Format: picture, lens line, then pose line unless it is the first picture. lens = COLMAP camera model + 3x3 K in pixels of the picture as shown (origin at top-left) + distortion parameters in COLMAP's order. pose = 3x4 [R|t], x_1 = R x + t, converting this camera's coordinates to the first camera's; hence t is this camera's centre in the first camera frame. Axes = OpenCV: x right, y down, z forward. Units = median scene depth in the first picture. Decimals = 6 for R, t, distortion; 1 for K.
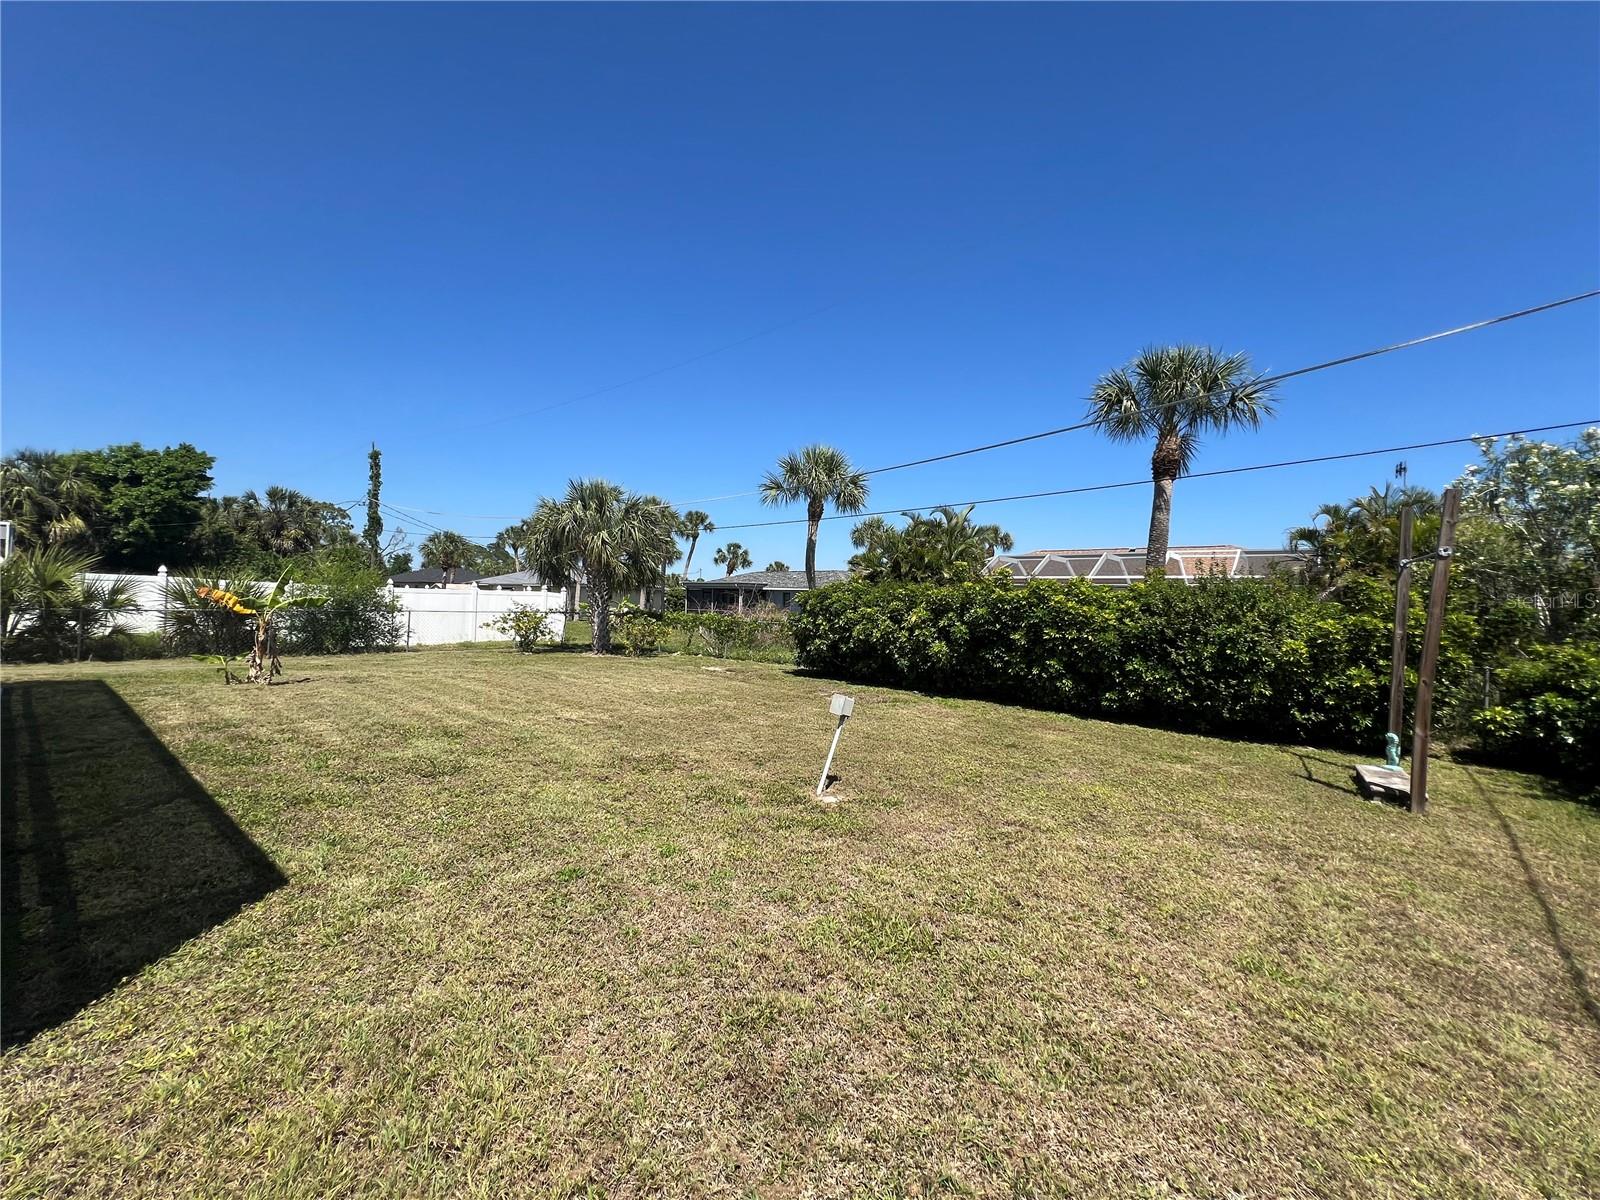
lens RADIAL K [[644.5, 0, 802.8], [0, 644.5, 602.4], [0, 0, 1]] dist [-0.003858, 0.001118]
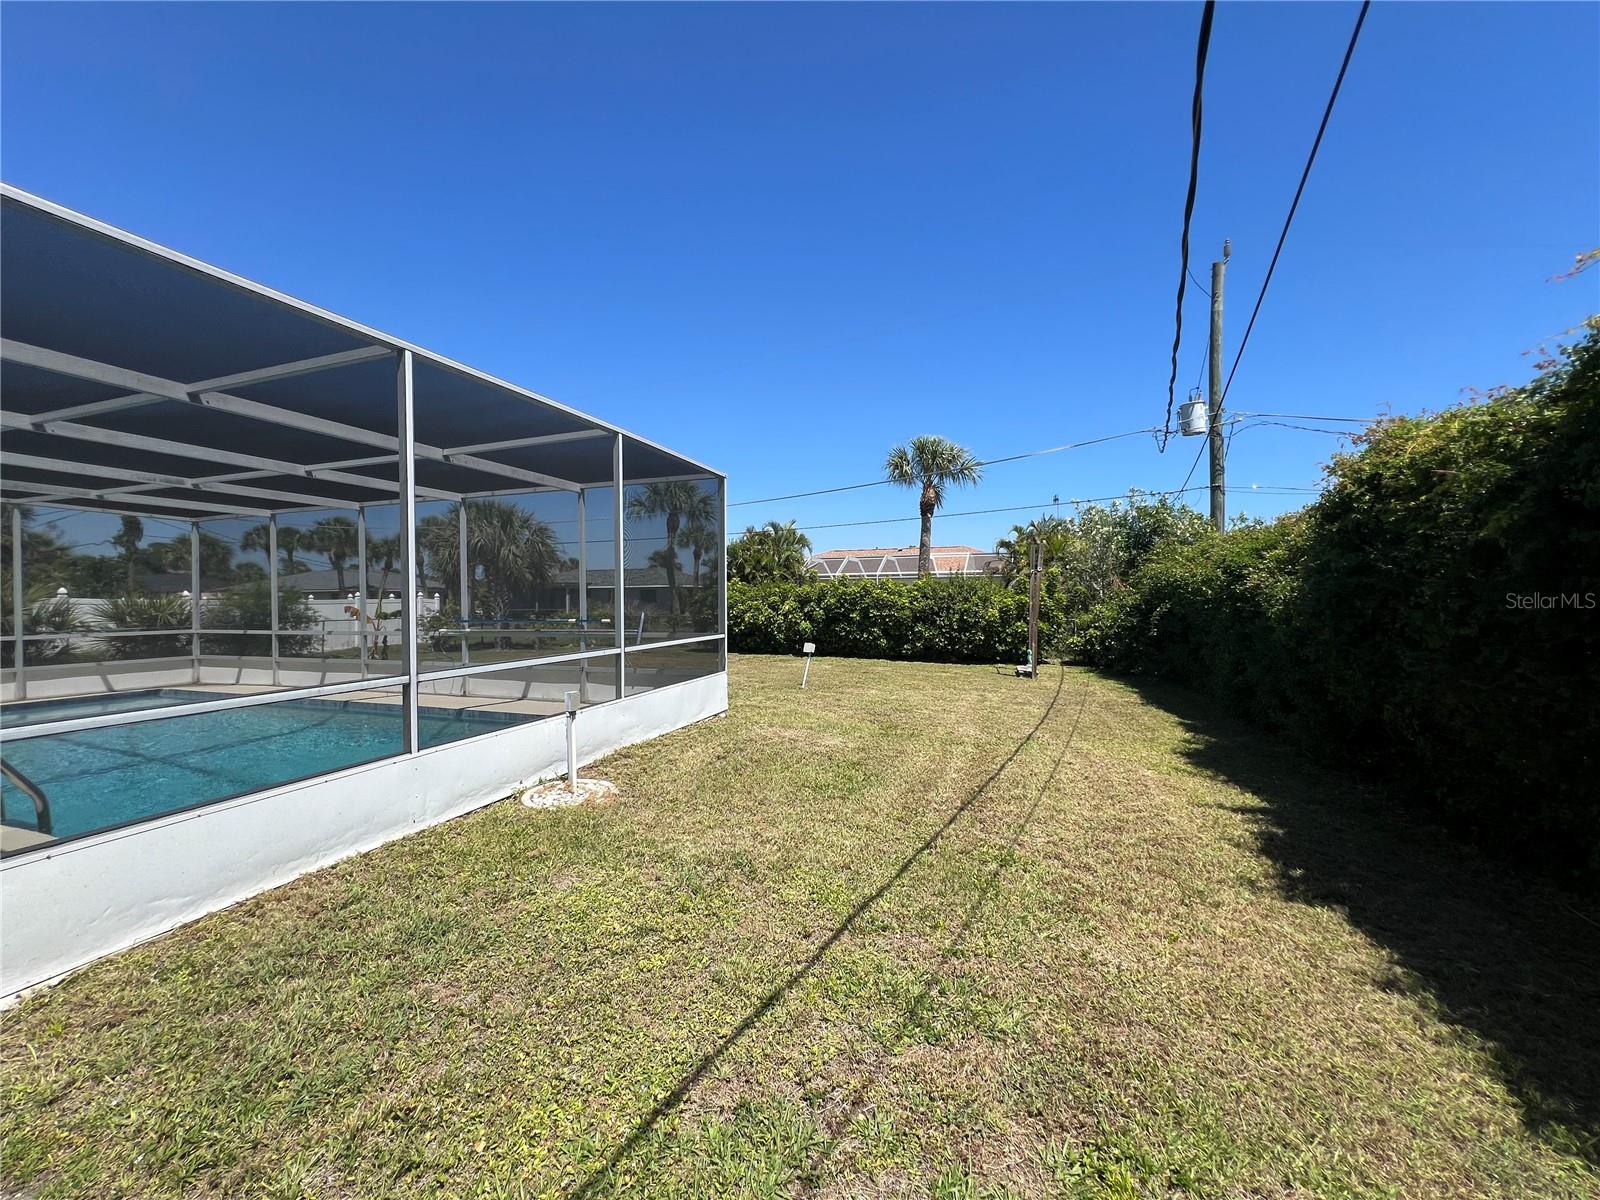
lens RADIAL K [[644.5, 0, 805.9], [0, 644.5, 601.3], [0, 0, 1]] dist [-0.003858, 0.001118]
pose [[0.941217, -0.038837, 0.335563, -0.303443], [0.035242, 0.999238, 0.016799, -0.013841], [-0.335959, -0.003986, 0.941868, -0.463193]]
